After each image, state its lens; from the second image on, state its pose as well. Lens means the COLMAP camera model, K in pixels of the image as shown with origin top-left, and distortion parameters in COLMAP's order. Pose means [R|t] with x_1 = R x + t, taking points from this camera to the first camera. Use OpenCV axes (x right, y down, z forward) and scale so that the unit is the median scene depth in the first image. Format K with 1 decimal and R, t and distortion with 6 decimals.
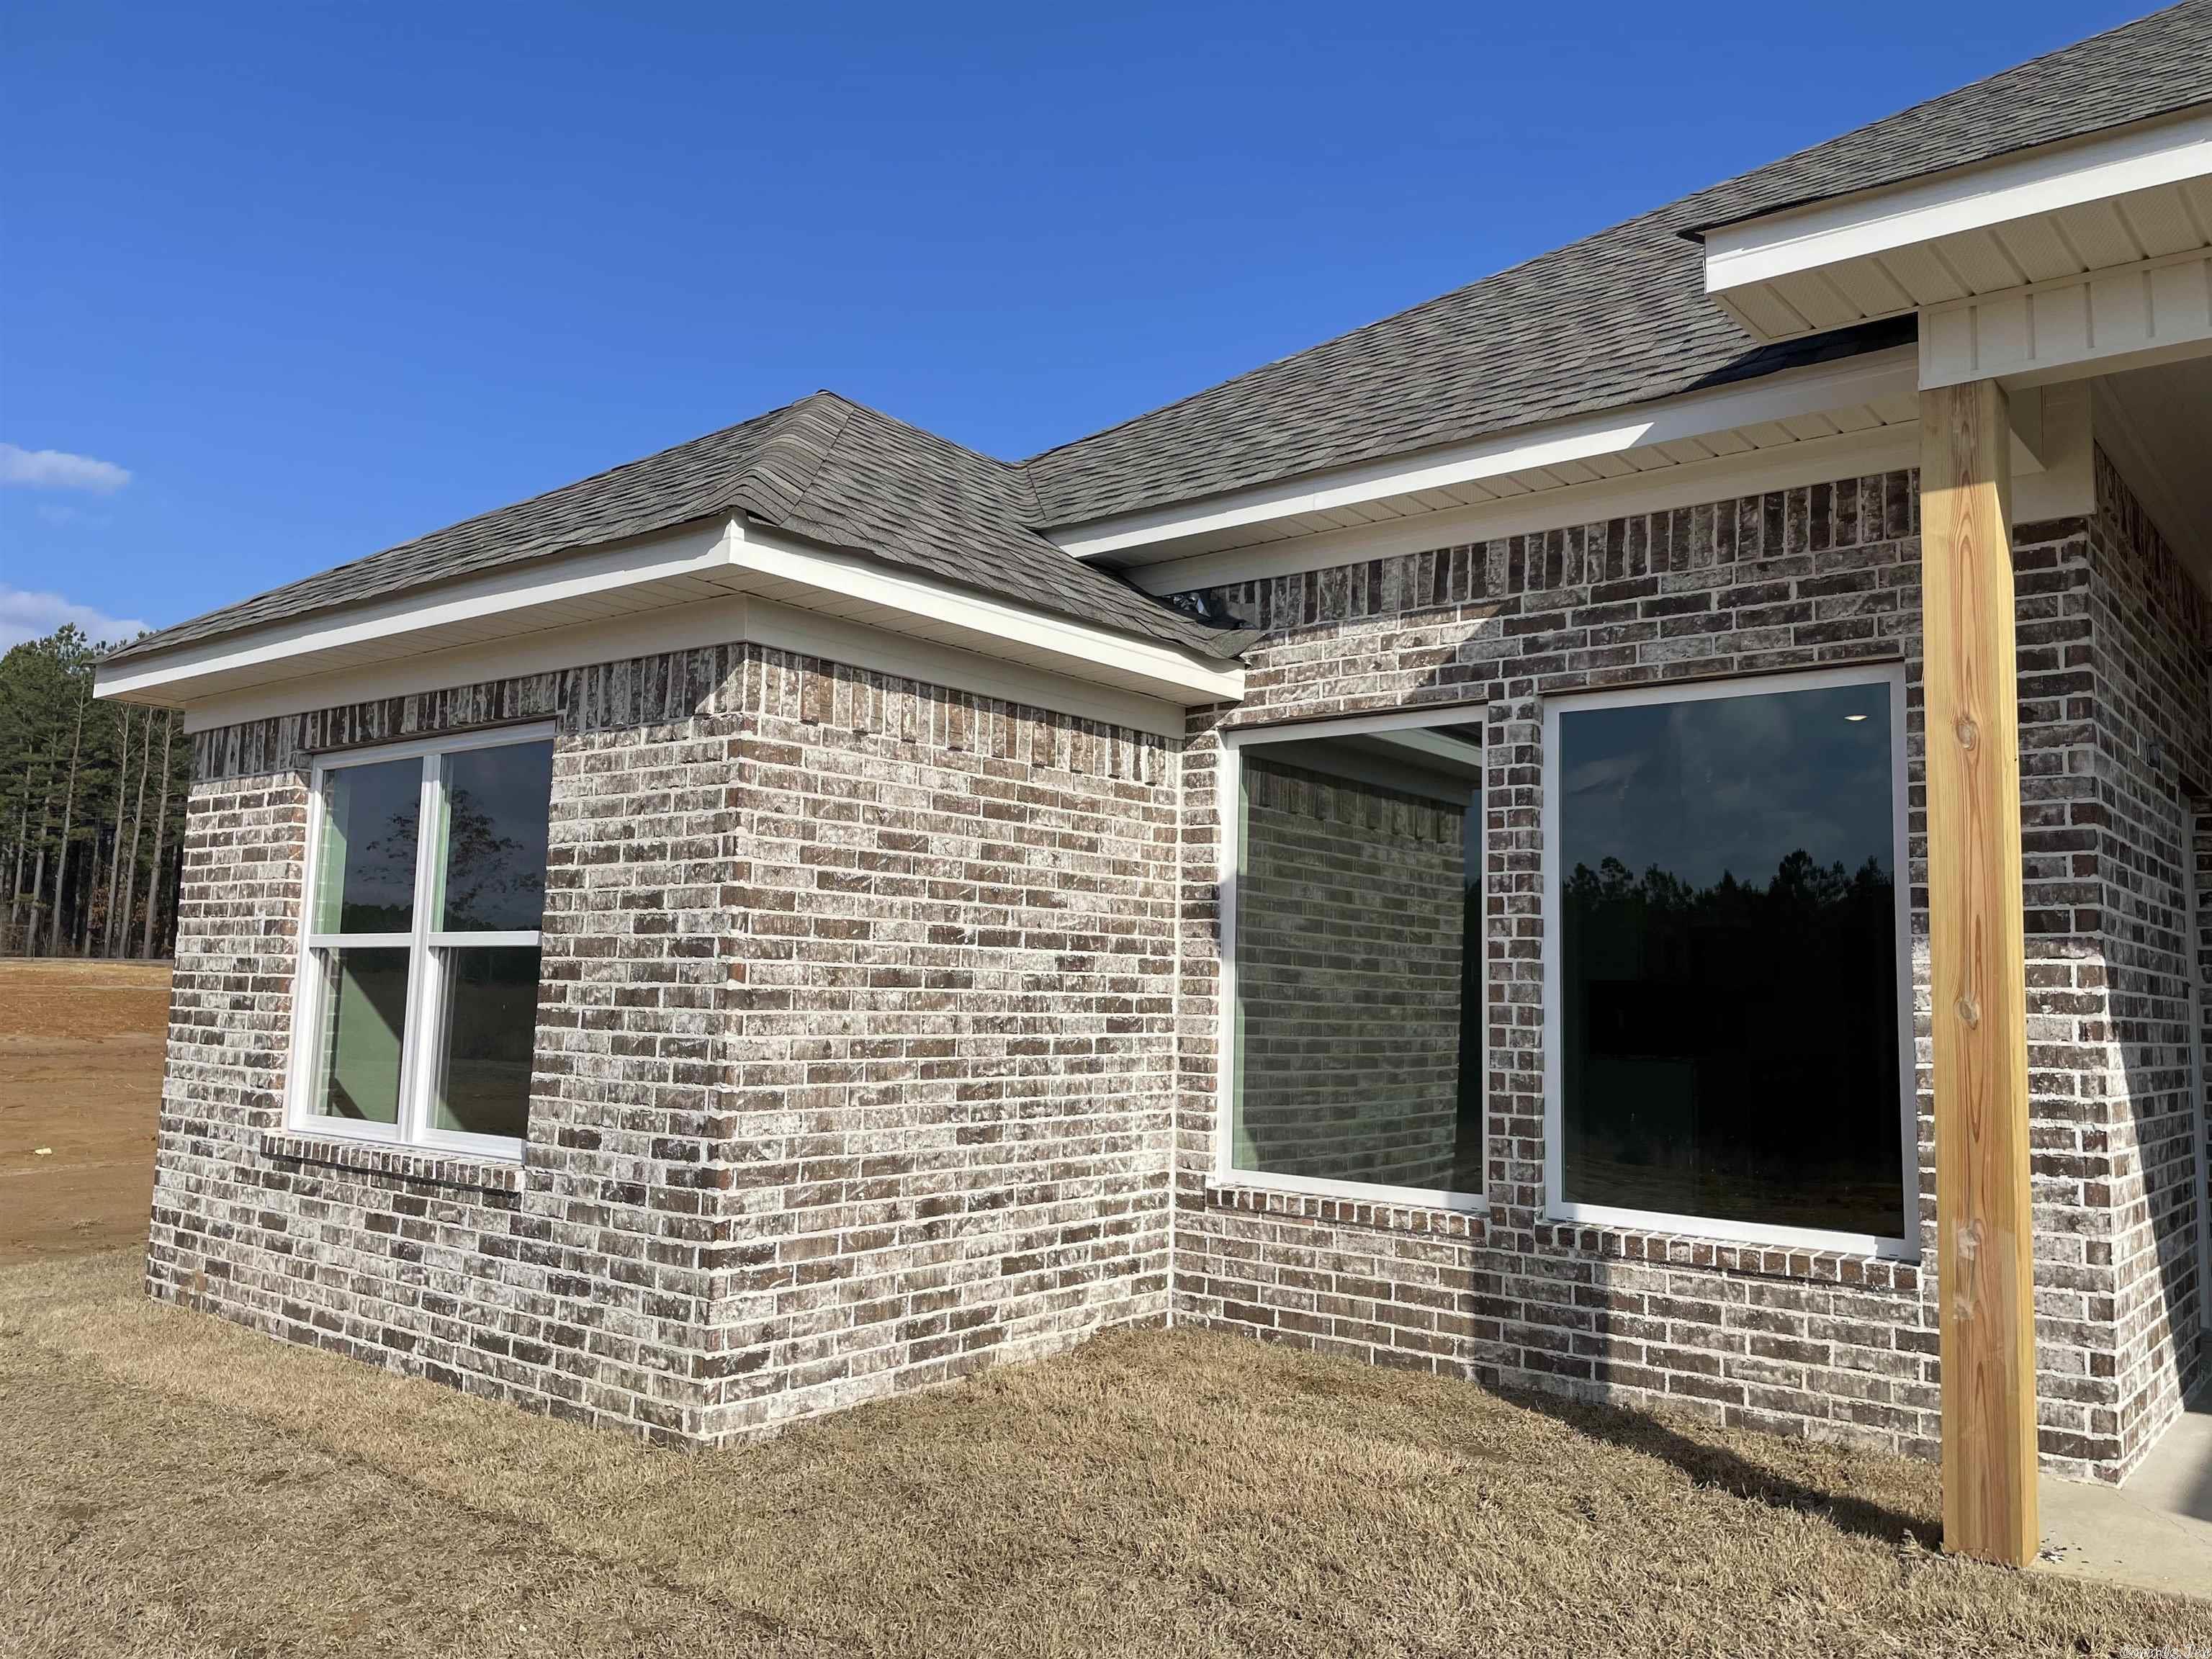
lens RADIAL K [[1668.7, 0, 1126.4], [0, 1668.7, 819.9], [0, 0, 1]] dist [0.090432, -0.118602]
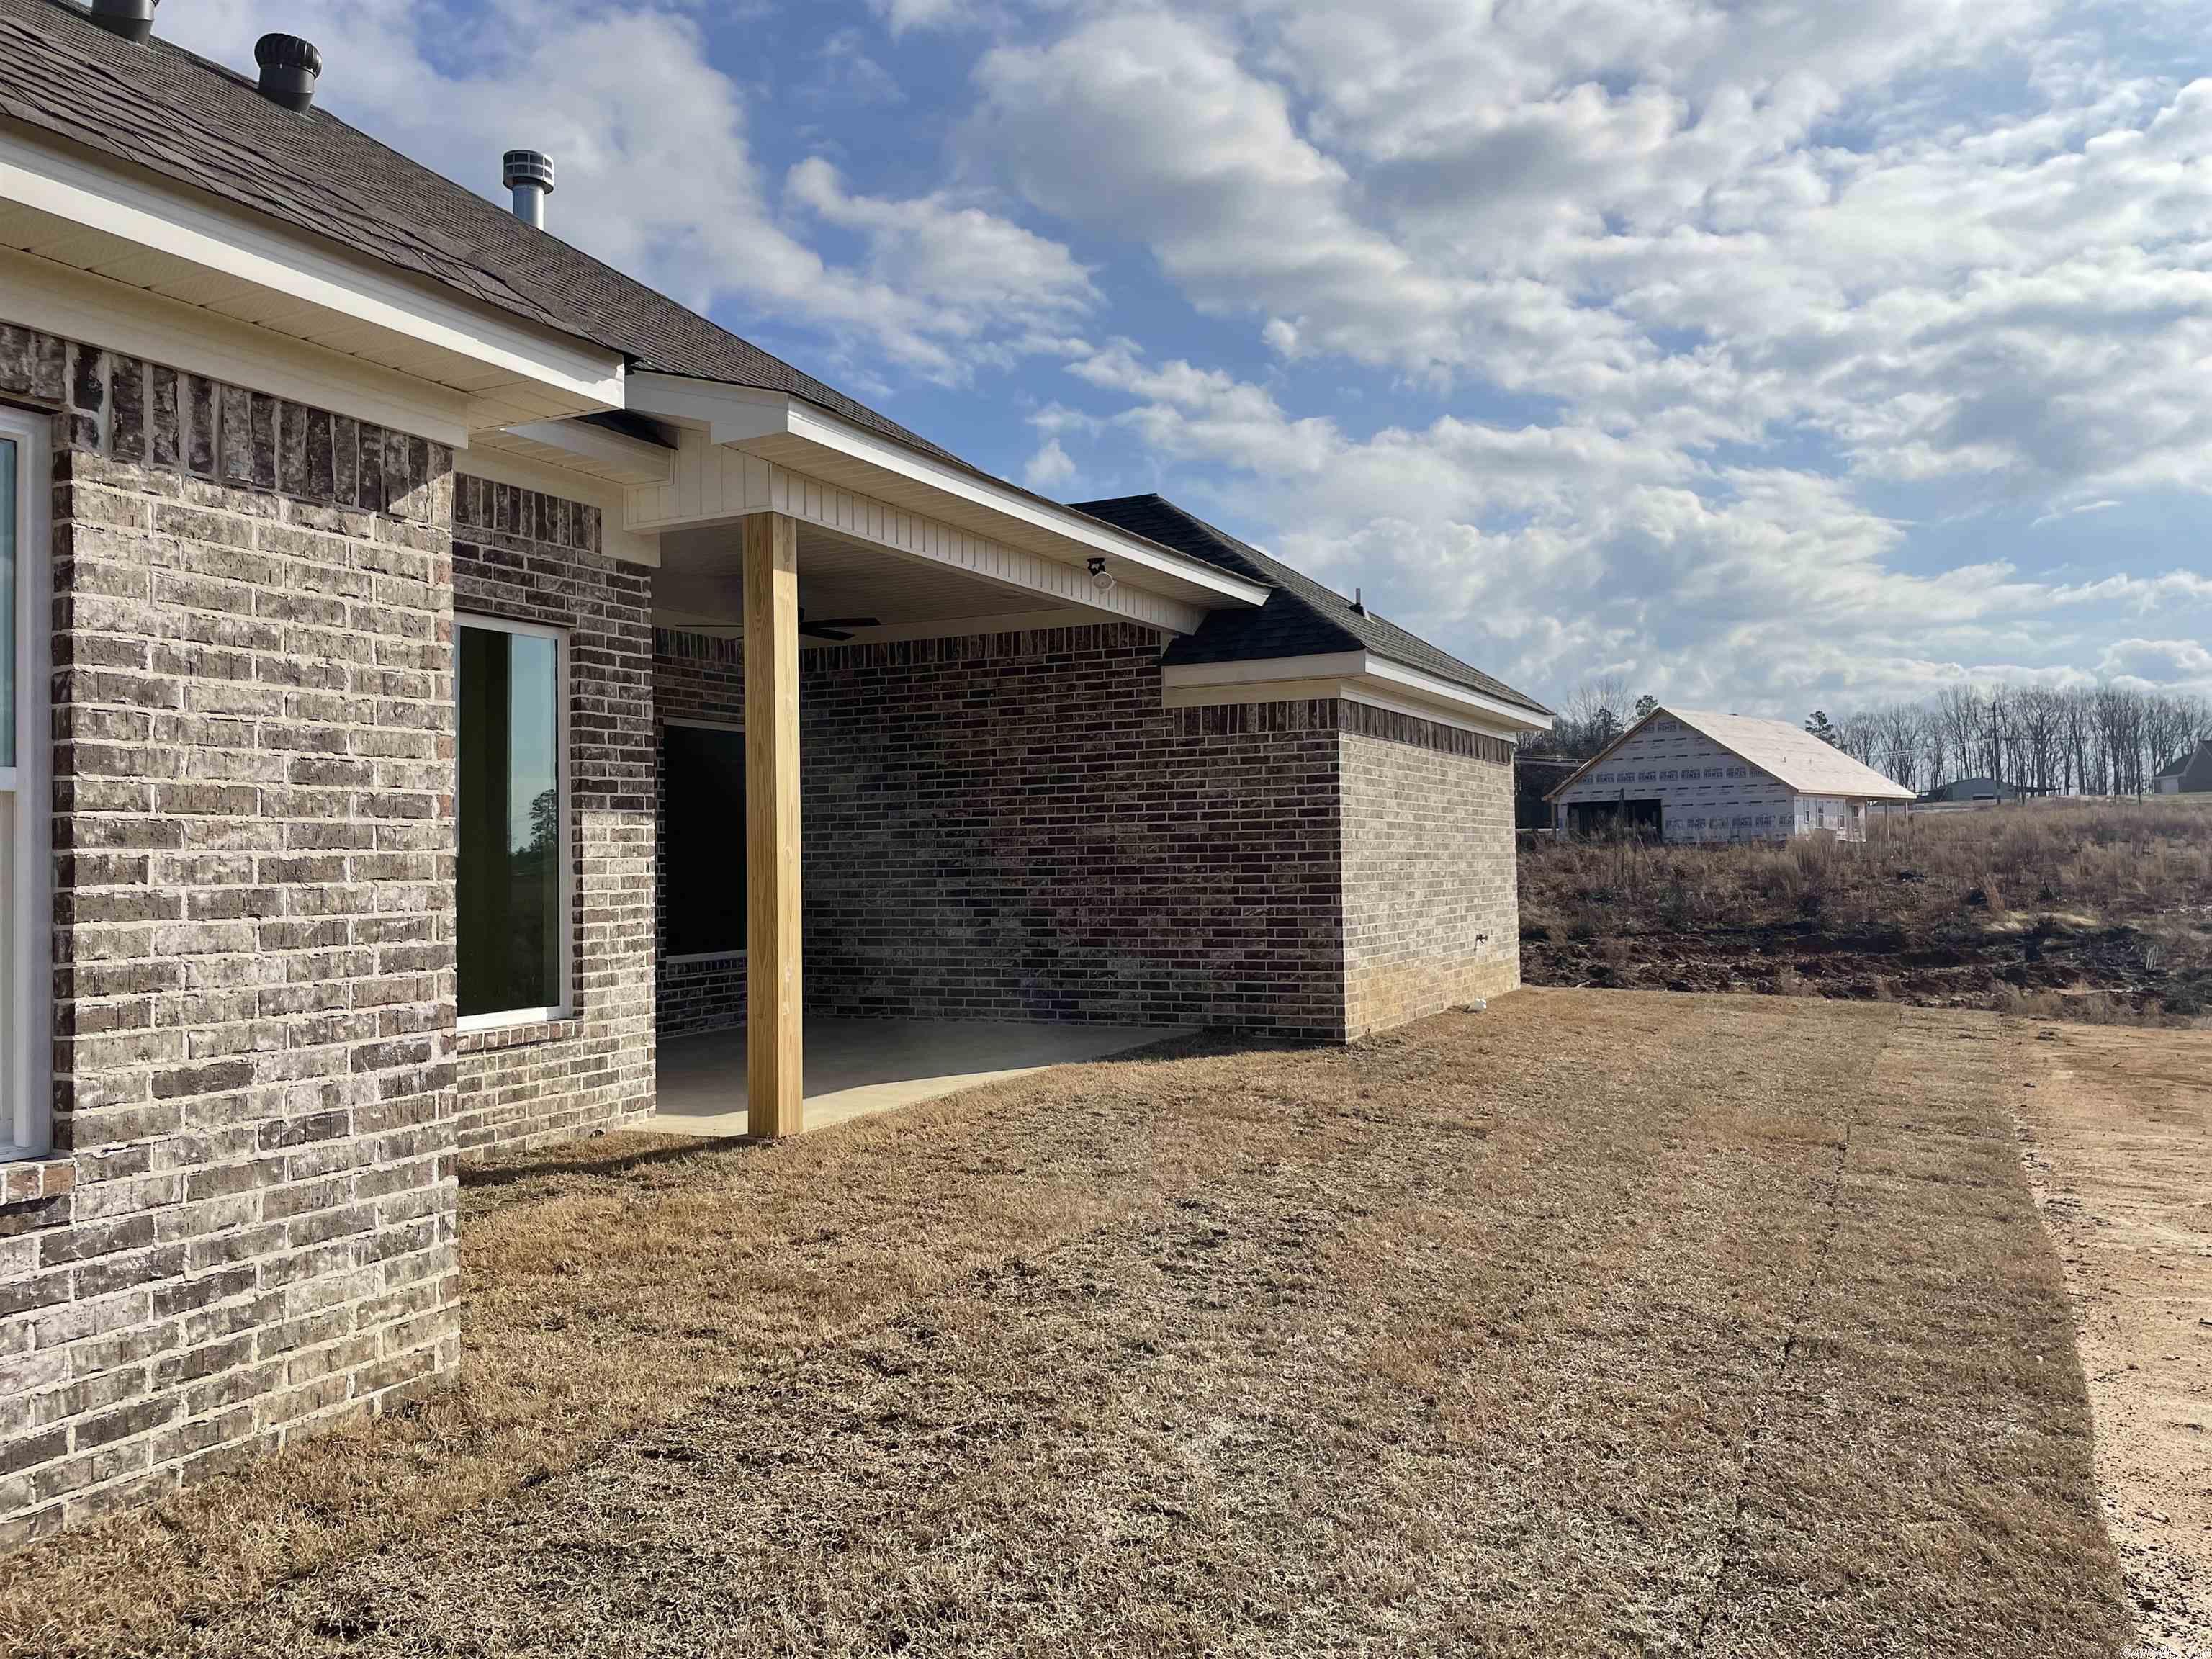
lens RADIAL K [[1668.7, 0, 1134.3], [0, 1668.7, 791.0], [0, 0, 1]] dist [0.090432, -0.118602]
pose [[-0.225299, 0.023082, 0.974016, -1.098871], [-0.089991, 0.994953, -0.044394, 0.070862], [-0.970125, -0.097655, -0.222085, 0.812122]]
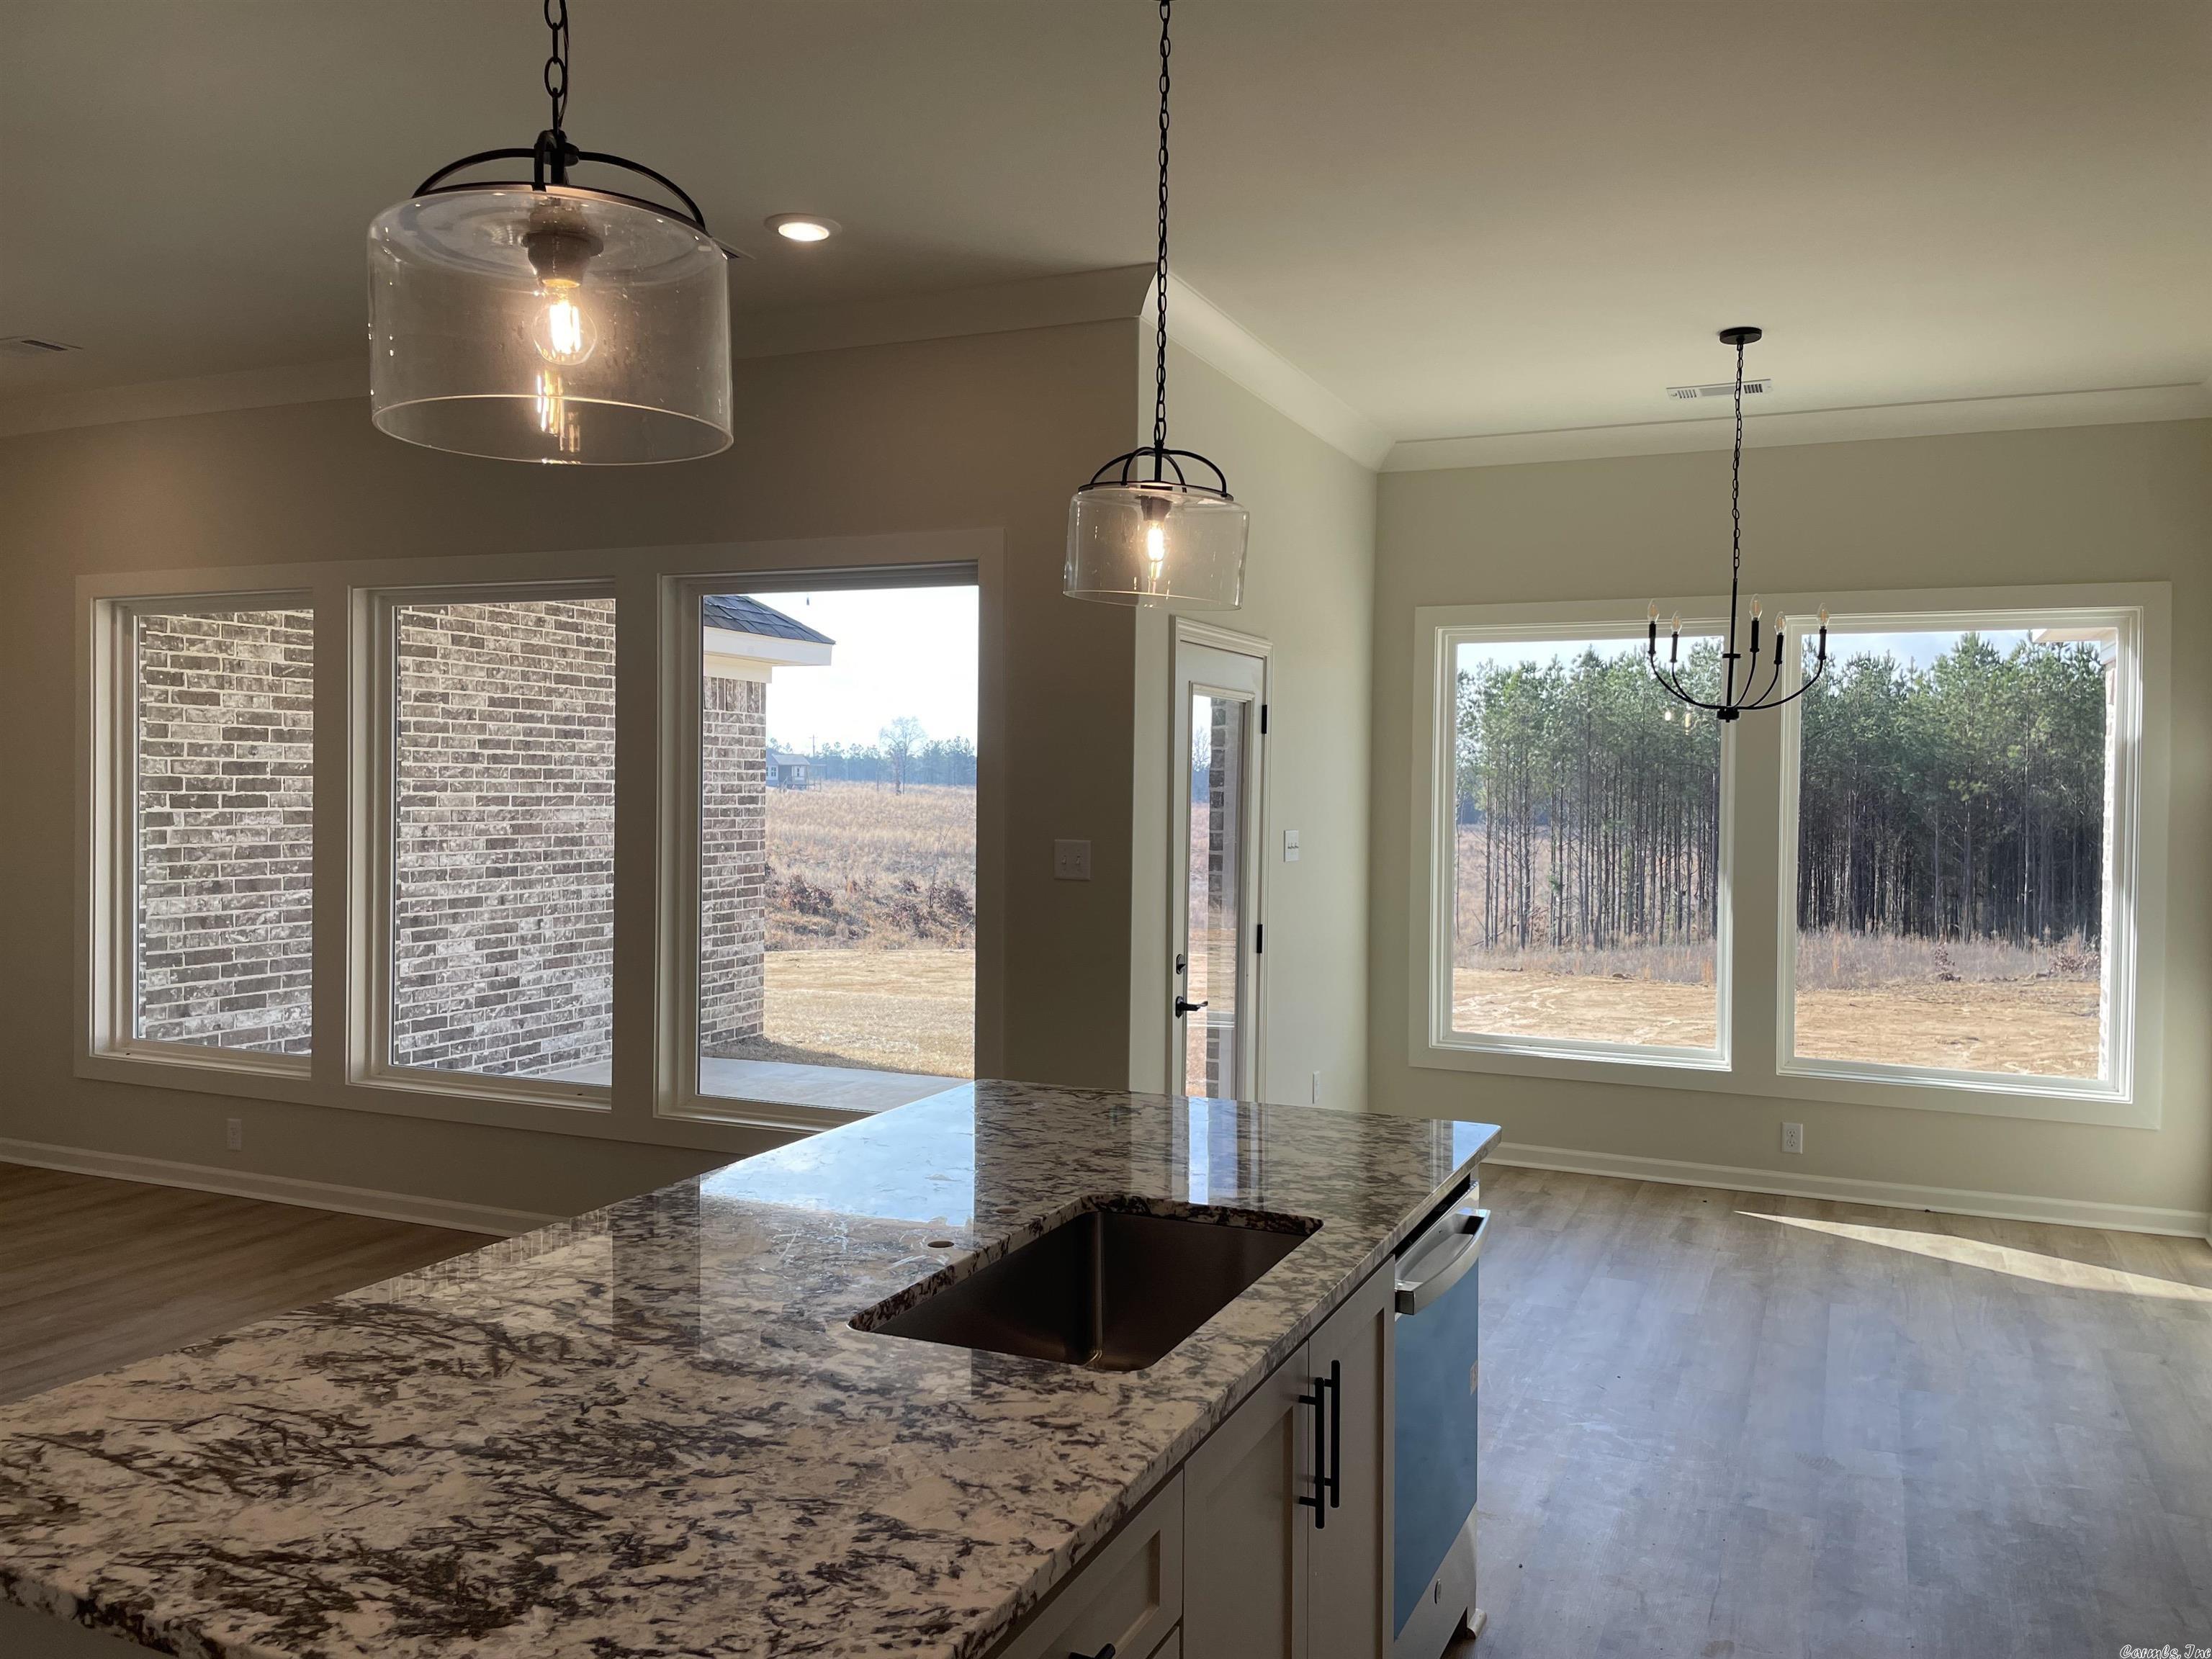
lens RADIAL K [[1668.7, 0, 1126.0], [0, 1668.7, 811.7], [0, 0, 1]] dist [0.090432, -0.118602]
pose [[-0.964391, -0.031423, -0.262607, 1.062645], [-0.007007, 0.995604, -0.093398, 0.185800], [0.264388, -0.088232, -0.960372, 2.215669]]
